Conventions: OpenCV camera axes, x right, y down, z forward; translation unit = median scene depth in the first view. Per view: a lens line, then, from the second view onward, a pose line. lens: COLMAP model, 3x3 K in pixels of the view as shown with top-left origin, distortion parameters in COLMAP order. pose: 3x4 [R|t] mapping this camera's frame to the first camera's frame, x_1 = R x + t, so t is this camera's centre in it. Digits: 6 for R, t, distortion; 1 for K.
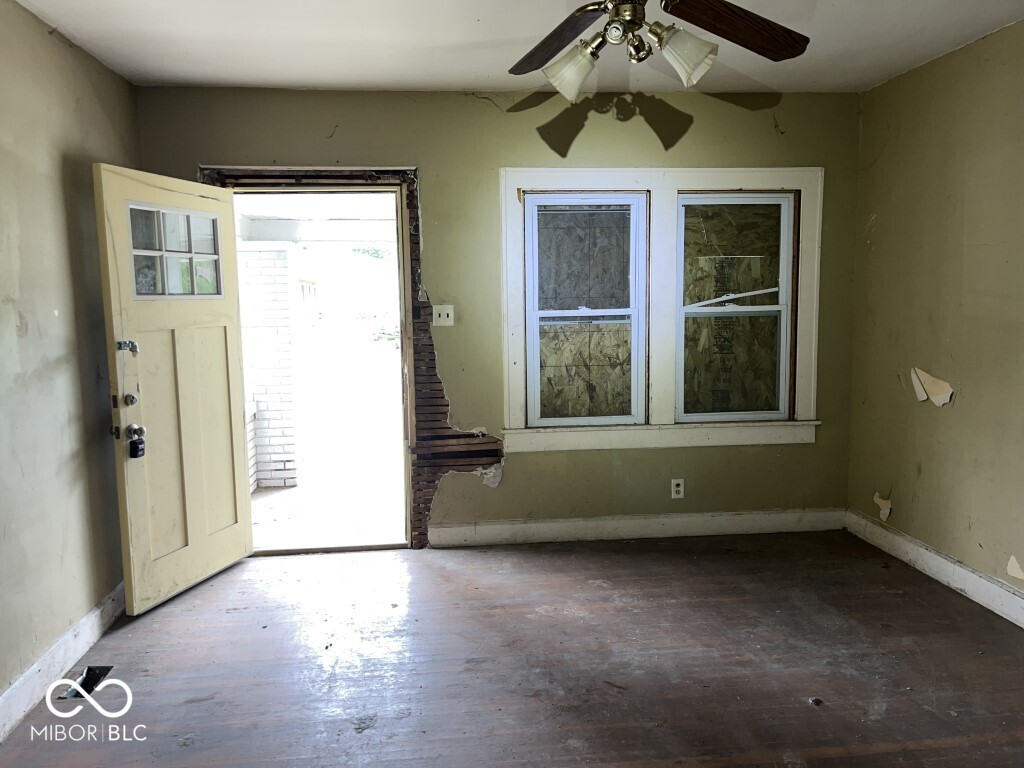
lens RADIAL K [[787.5, 0, 512.0], [0, 787.5, 384.0], [0, 0, 1]] dist [0.073549, -0.090457]
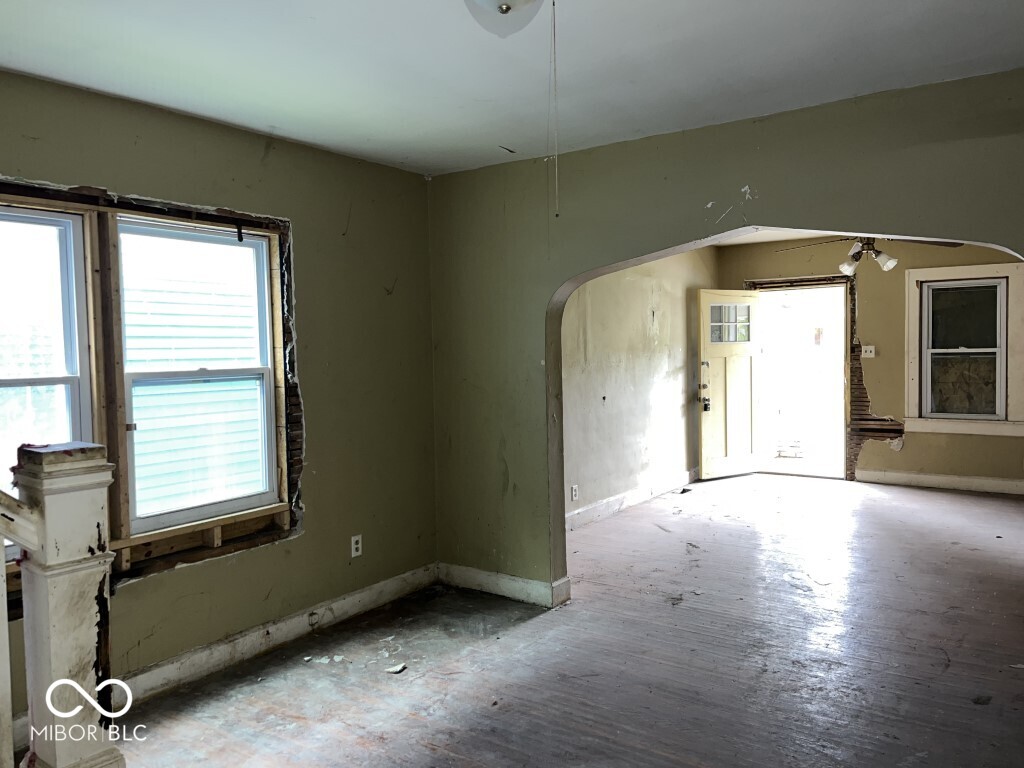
lens RADIAL K [[787.5, 0, 512.0], [0, 787.5, 384.0], [0, 0, 1]] dist [0.073549, -0.090457]
pose [[0.753752, 0.032484, -0.656356, 0.501210], [-0.066824, 0.997389, -0.027377, 0.092212], [0.653753, 0.064496, 0.753955, -0.913954]]
